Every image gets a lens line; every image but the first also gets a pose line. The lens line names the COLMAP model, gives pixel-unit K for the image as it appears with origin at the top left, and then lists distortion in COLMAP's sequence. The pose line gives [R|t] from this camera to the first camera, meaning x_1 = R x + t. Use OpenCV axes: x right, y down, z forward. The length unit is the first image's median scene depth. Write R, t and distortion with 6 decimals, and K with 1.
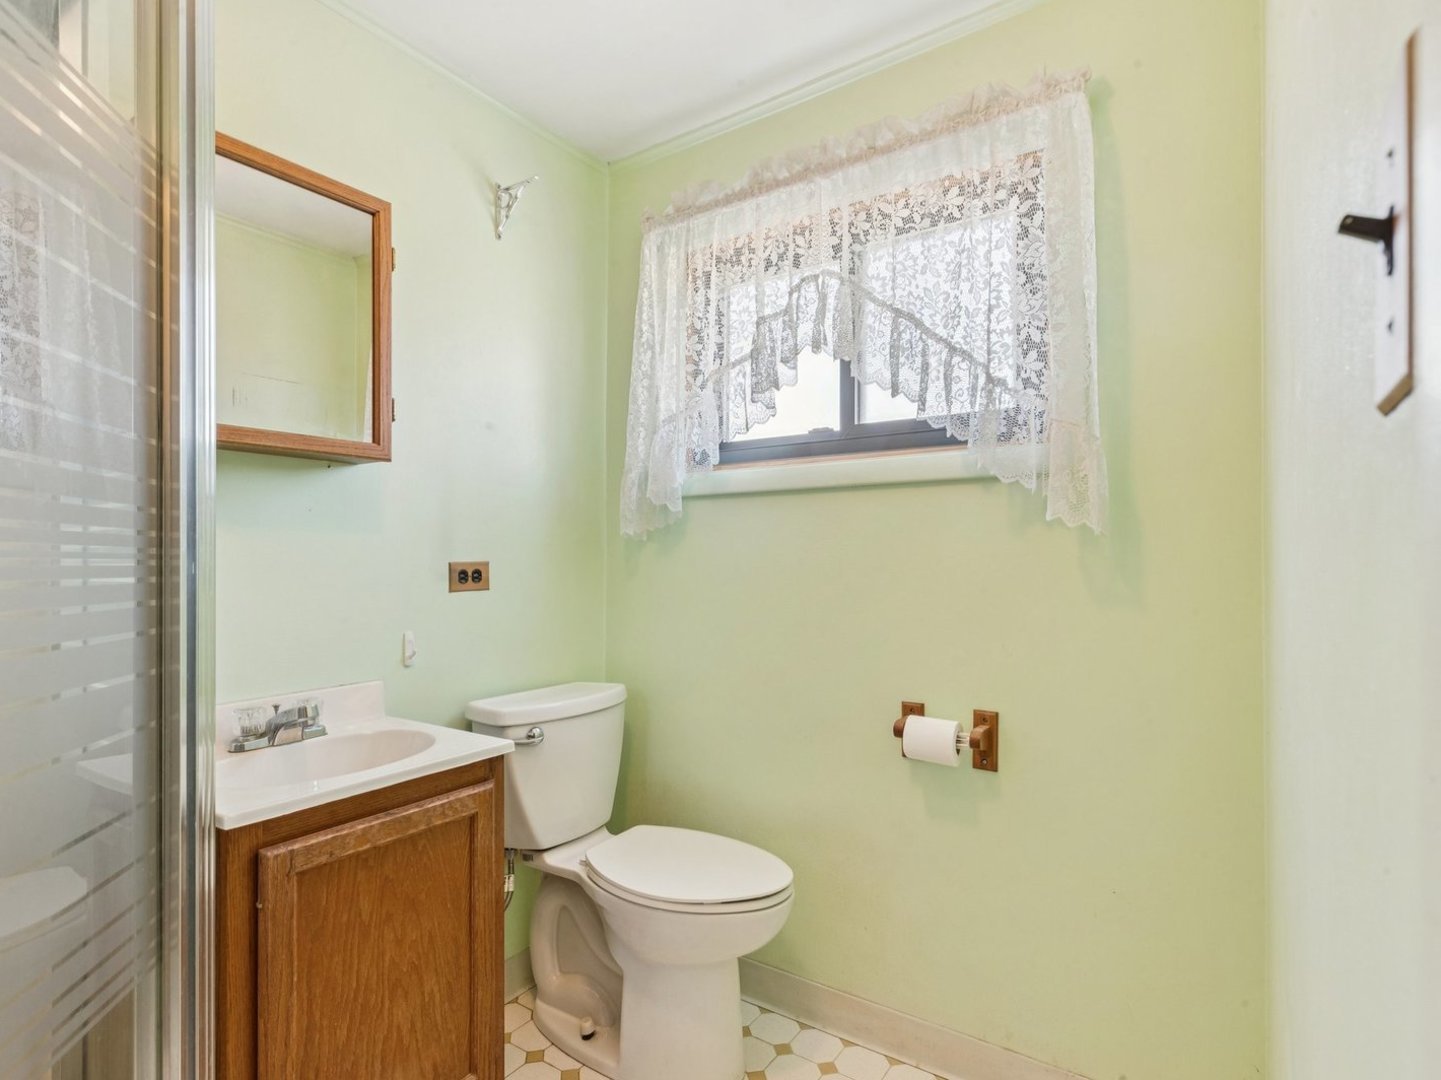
lens RADIAL K [[746.2, 0, 718.7], [0, 746.2, 548.1], [0, 0, 1]] dist [0.016448, 0.000291]
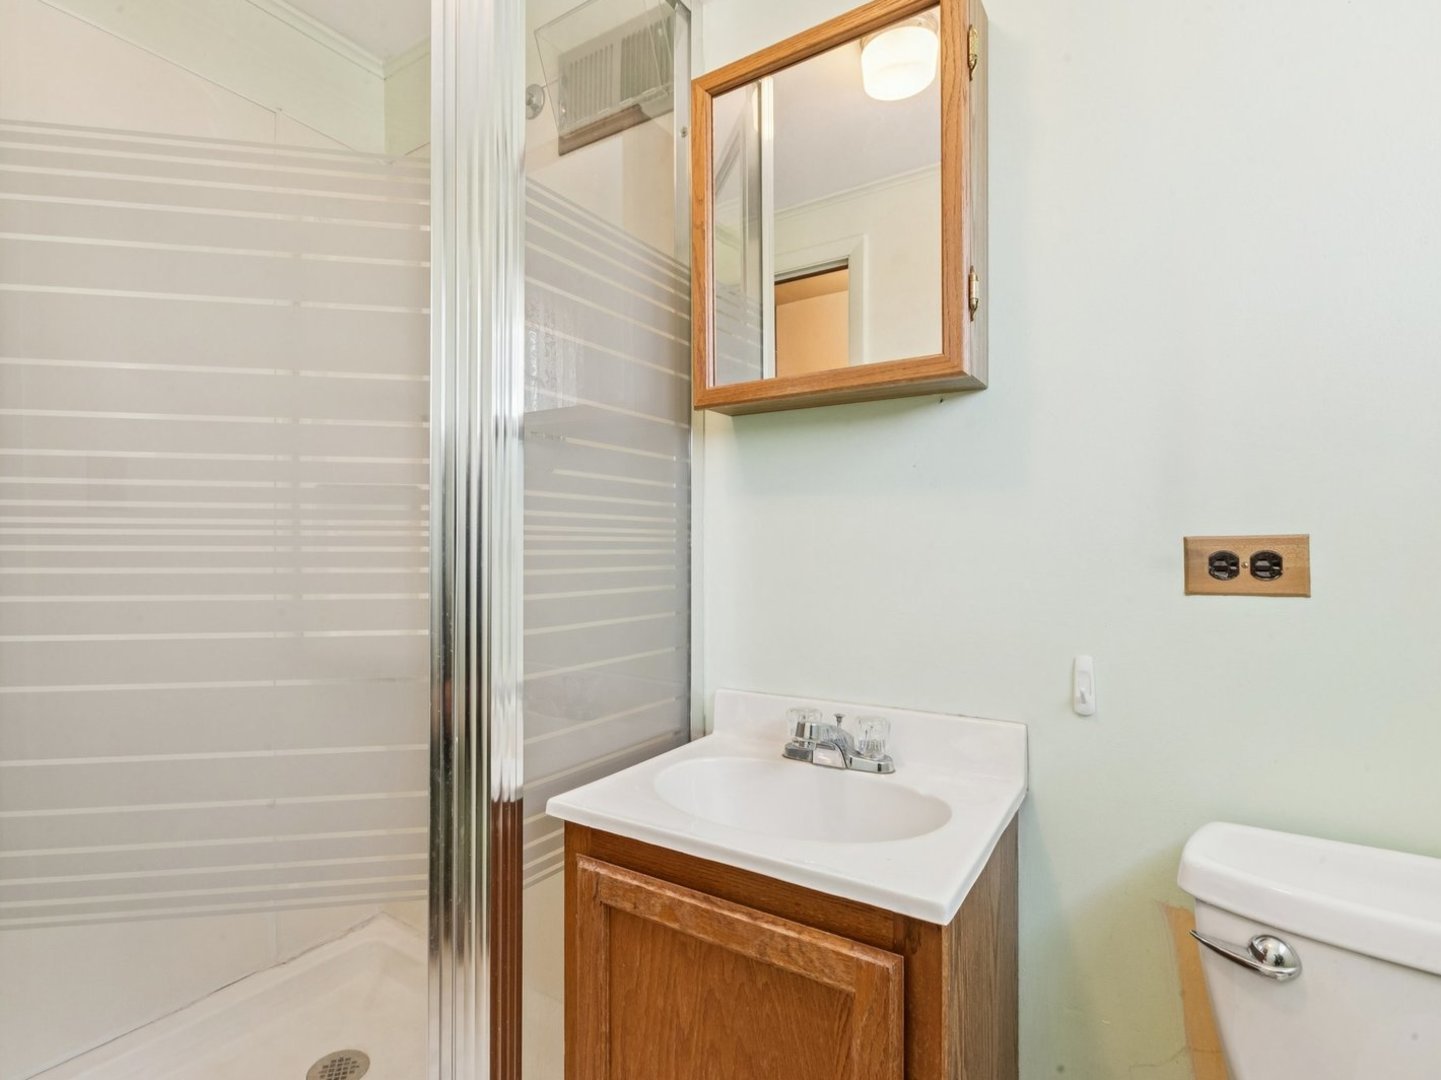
lens RADIAL K [[746.2, 0, 715.7], [0, 746.2, 549.0], [0, 0, 1]] dist [0.016448, 0.000291]
pose [[-0.003361, 0.006875, -0.999971, 0.244442], [0.015266, 0.999860, 0.006823, 0.028247], [0.999878, -0.015243, -0.003465, 1.012805]]
